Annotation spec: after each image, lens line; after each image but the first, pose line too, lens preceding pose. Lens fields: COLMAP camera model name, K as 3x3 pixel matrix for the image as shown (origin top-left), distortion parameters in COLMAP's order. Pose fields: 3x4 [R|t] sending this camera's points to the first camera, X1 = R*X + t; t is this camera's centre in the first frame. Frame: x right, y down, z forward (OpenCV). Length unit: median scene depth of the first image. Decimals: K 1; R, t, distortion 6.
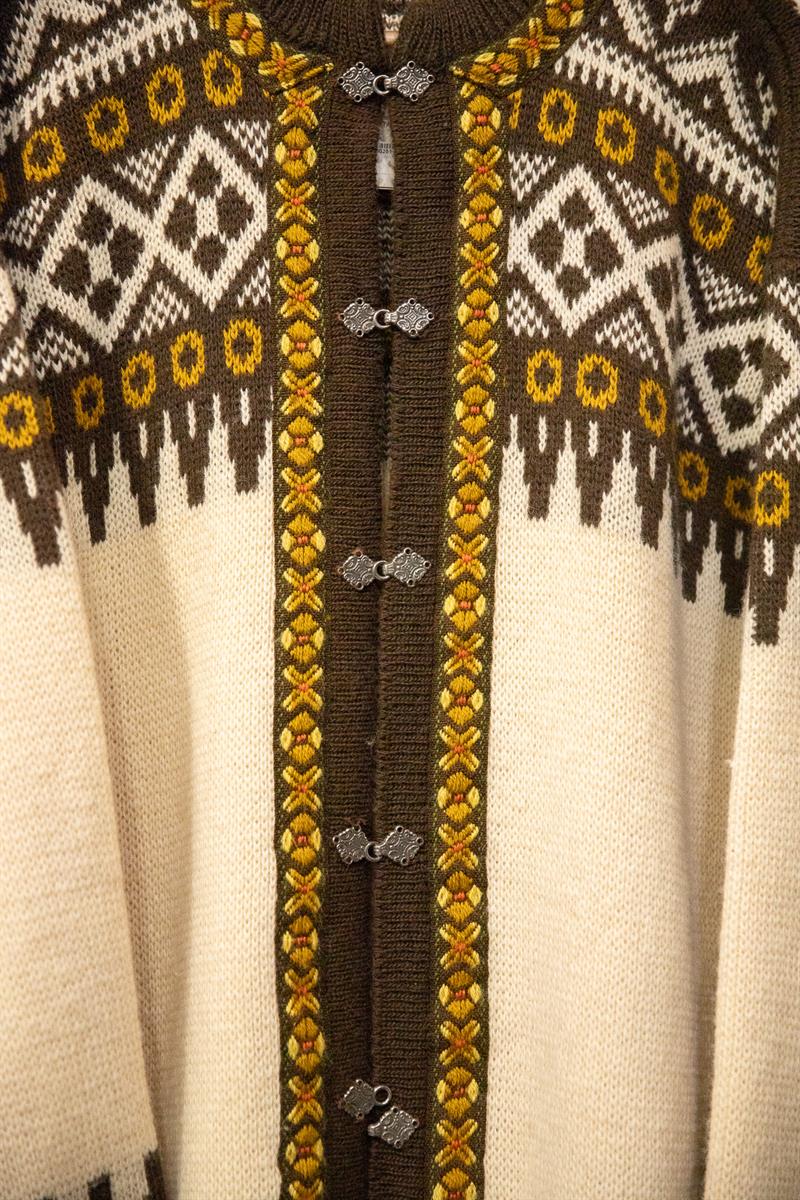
lens RADIAL K [[2100.7, 0, 396.7], [0, 2100.7, 604.1], [0, 0, 1]] dist [0.117282, 0.000000]
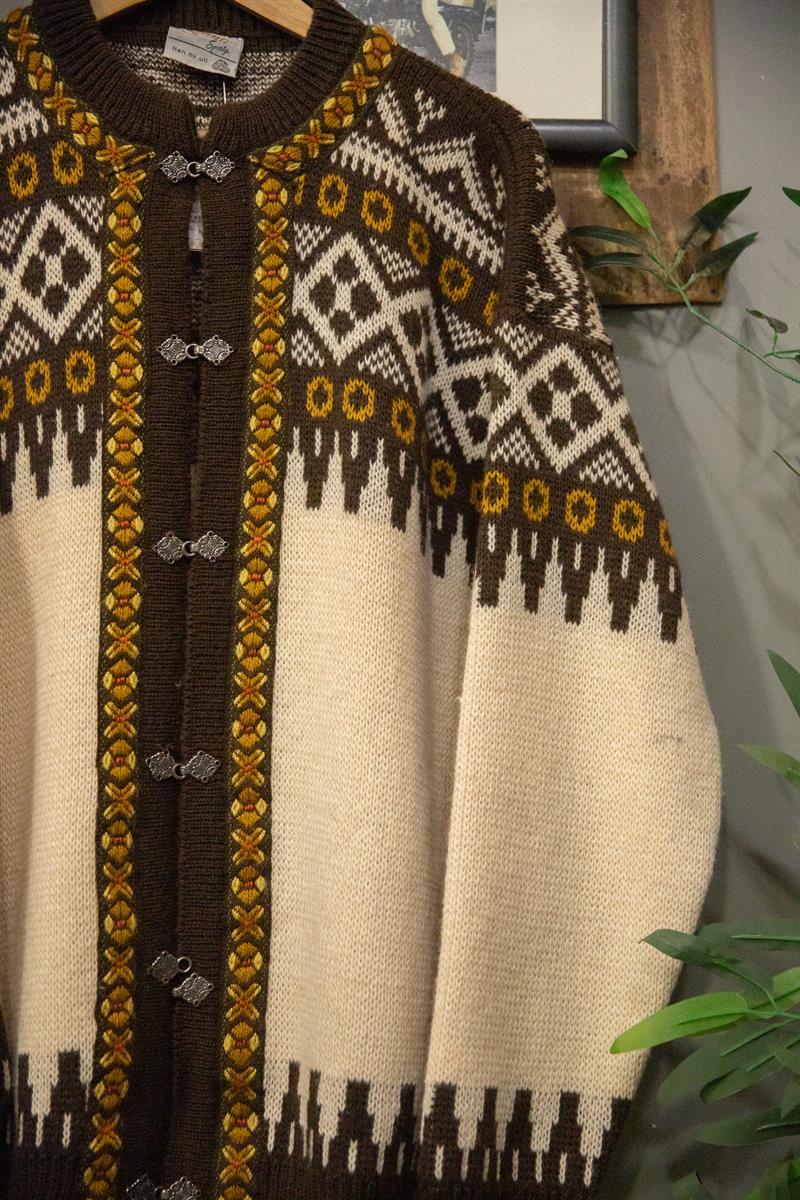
lens RADIAL K [[1740.1, 0, 401.2], [0, 1740.1, 597.2], [0, 0, 1]] dist [0.050804, 0.000000]
pose [[0.999784, 0.001907, 0.020710, 0.098111], [-0.001251, 0.999499, -0.031636, 0.045783], [-0.020760, 0.031603, 0.999285, -0.045660]]
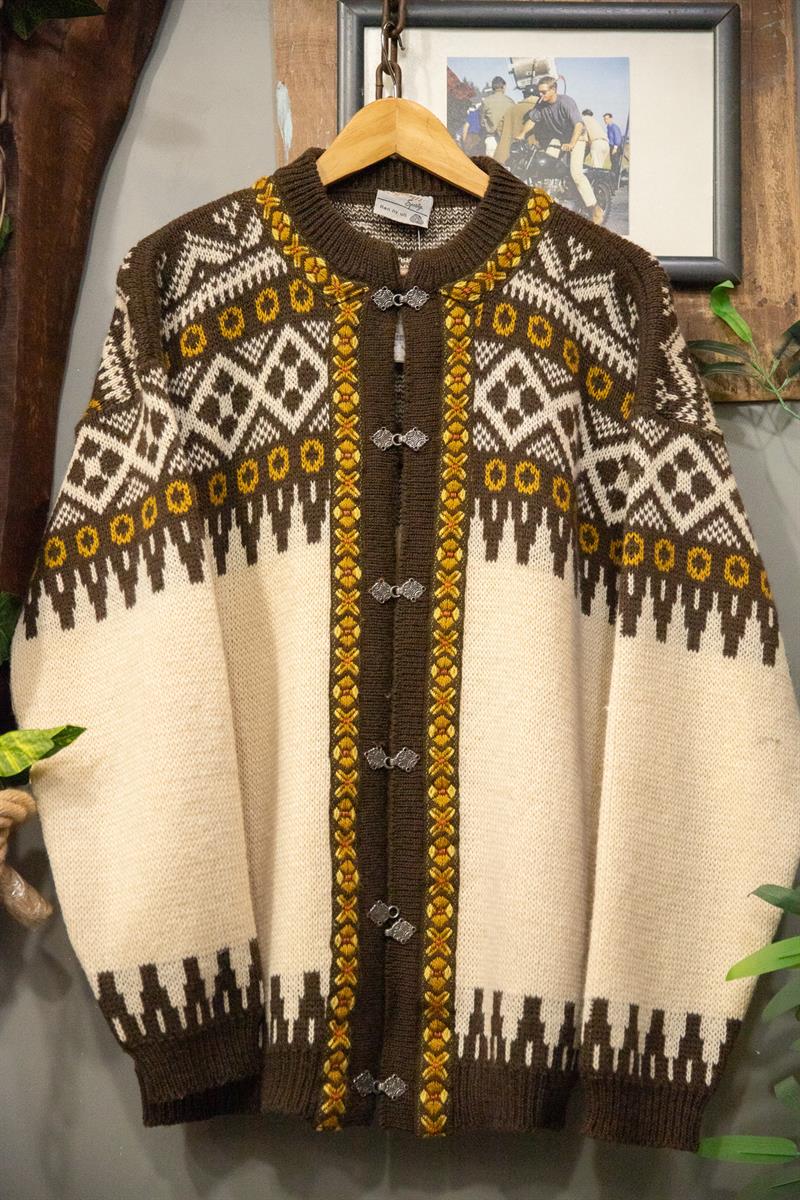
lens RADIAL K [[1896.8, 0, 395.0], [0, 1896.8, 590.3], [0, 0, 1]] dist [0.076307, 0.000000]
pose [[0.999944, 0.006861, -0.008063, 0.004218], [-0.007448, 0.997145, -0.075146, 0.093442], [0.007524, 0.075202, 0.997140, -0.469521]]
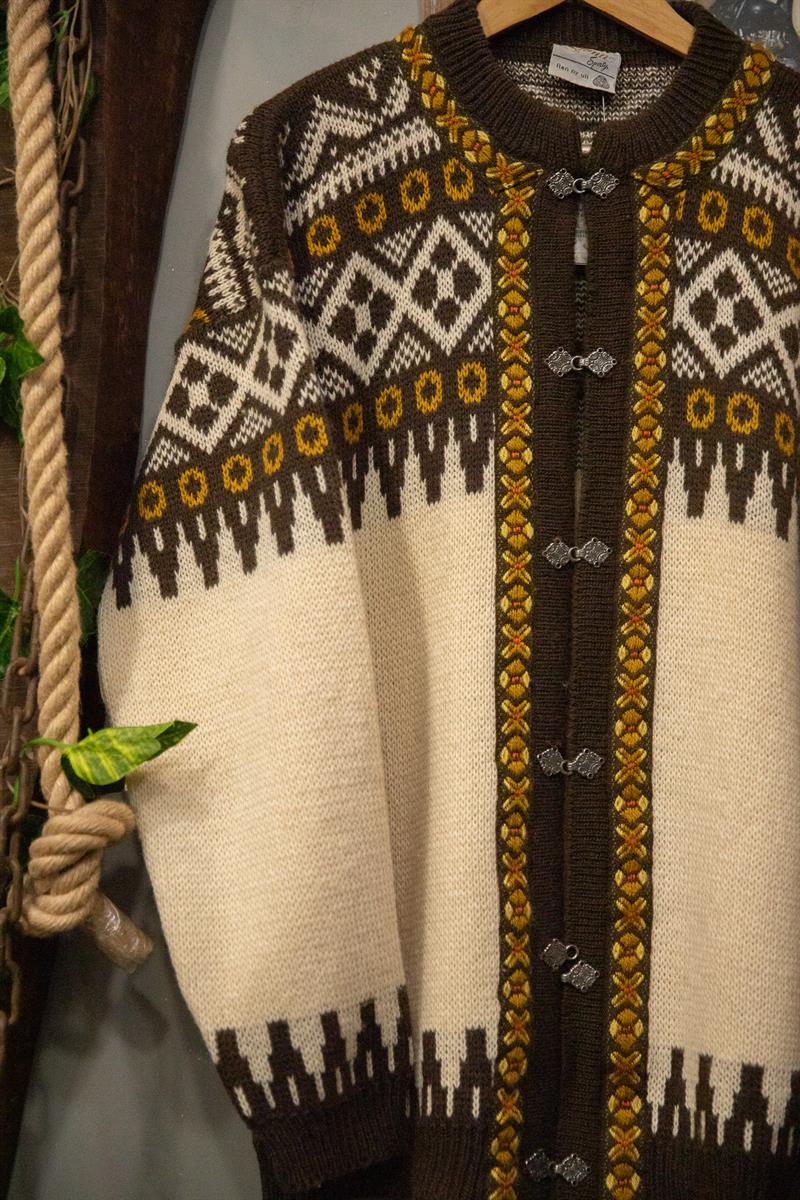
lens RADIAL K [[2100.7, 0, 395.2], [0, 2100.7, 597.6], [0, 0, 1]] dist [0.117282, 0.000000]
pose [[0.999798, 0.018157, -0.008582, -0.107327], [-0.018340, 0.999595, -0.021771, 0.041546], [0.008183, 0.021924, 0.999726, -0.312013]]
